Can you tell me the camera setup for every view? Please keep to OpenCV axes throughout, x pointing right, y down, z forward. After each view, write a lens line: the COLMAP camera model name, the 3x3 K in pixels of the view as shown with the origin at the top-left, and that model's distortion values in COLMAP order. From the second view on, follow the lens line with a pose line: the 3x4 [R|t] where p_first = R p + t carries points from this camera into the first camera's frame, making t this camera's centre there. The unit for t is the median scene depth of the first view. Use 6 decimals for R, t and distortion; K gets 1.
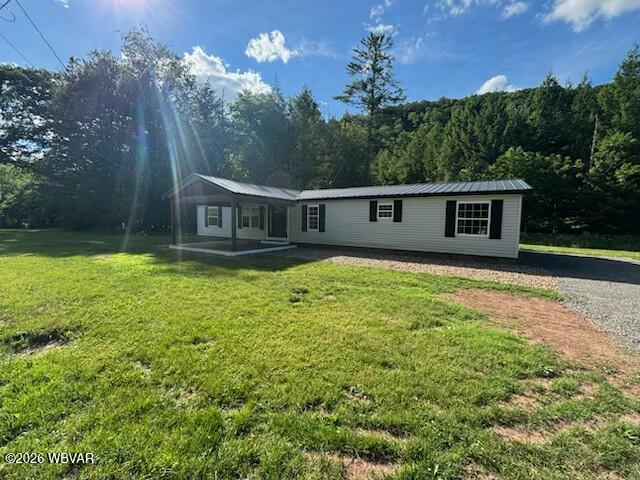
lens RADIAL K [[260.4, 0, 320.1], [0, 260.4, 241.2], [0, 0, 1]] dist [-0.000060, 0.000698]
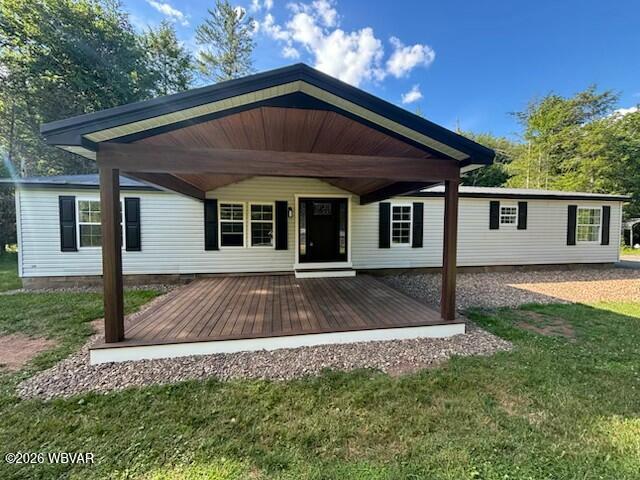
lens RADIAL K [[260.4, 0, 320.0], [0, 260.4, 240.6], [0, 0, 1]] dist [-0.000060, 0.000698]
pose [[0.741891, -0.048681, 0.668750, -0.476556], [0.062084, 0.998064, 0.003779, -0.056763], [-0.667640, 0.038716, 0.743477, 0.574502]]
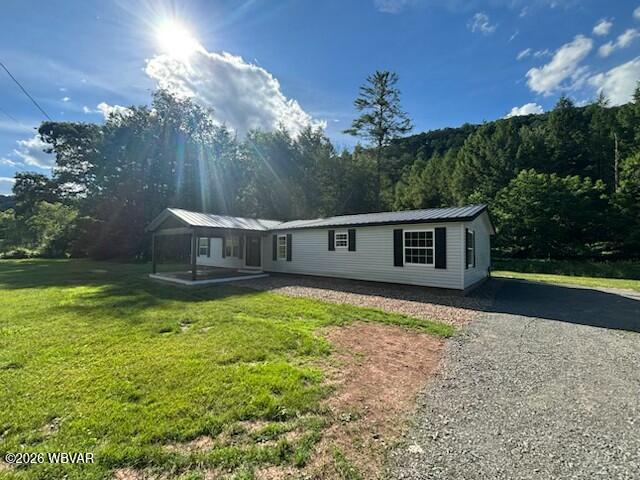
lens RADIAL K [[260.4, 0, 319.5], [0, 260.4, 240.7], [0, 0, 1]] dist [-0.000060, 0.000698]
pose [[0.993619, -0.013260, -0.112010, 0.198693], [0.001184, 0.994237, -0.107196, -0.005173], [0.112785, 0.106379, 0.987908, 0.001238]]
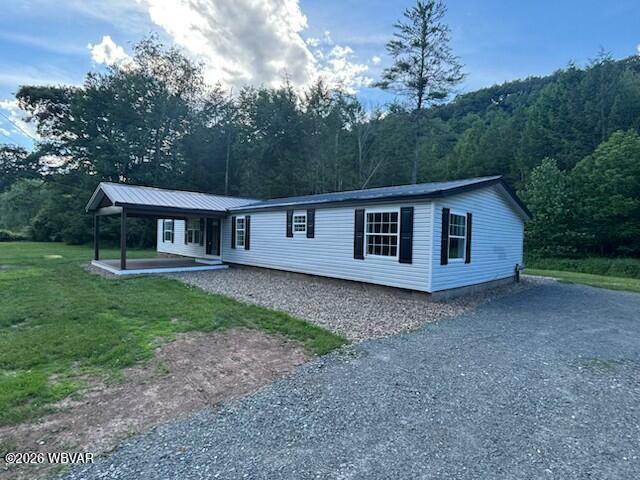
lens RADIAL K [[324.0, 0, 318.9], [0, 324.0, 240.4], [0, 0, 1]] dist [-0.001366, 0.001426]
pose [[0.972922, 0.012180, -0.230811, 0.376415], [-0.028143, 0.997423, -0.065995, -0.003398], [0.229412, 0.070704, 0.970758, 0.061565]]
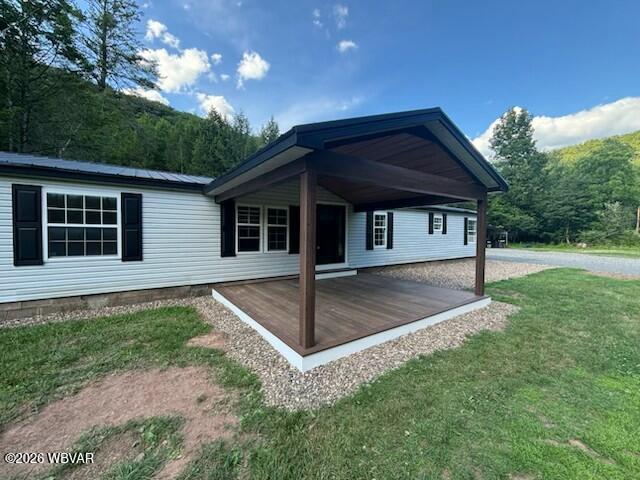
lens RADIAL K [[260.4, 0, 321.1], [0, 260.4, 240.7], [0, 0, 1]] dist [-0.000060, 0.000698]
pose [[0.379471, -0.043040, 0.924202, -0.636651], [0.071982, 0.997263, 0.016888, -0.070827], [-0.922399, 0.060117, 0.381531, 0.739682]]
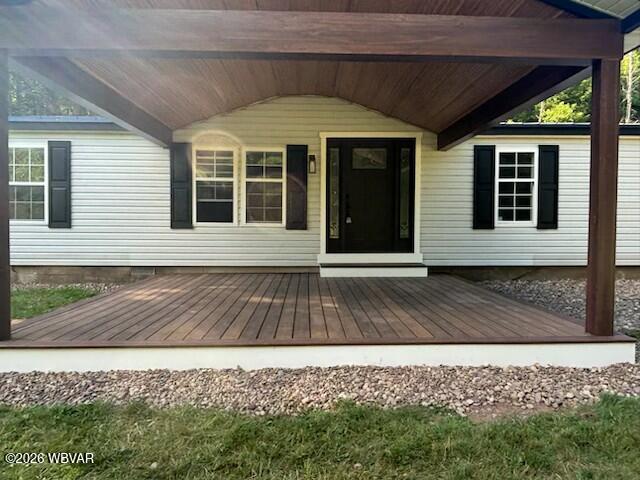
lens RADIAL K [[437.7, 0, 323.5], [0, 437.7, 240.3], [0, 0, 1]] dist [0.007647, -0.009833]
pose [[0.822598, -0.037013, 0.567417, -0.451871], [0.054961, 0.998382, -0.014553, -0.023407], [-0.565961, 0.043157, 0.823302, 0.579932]]
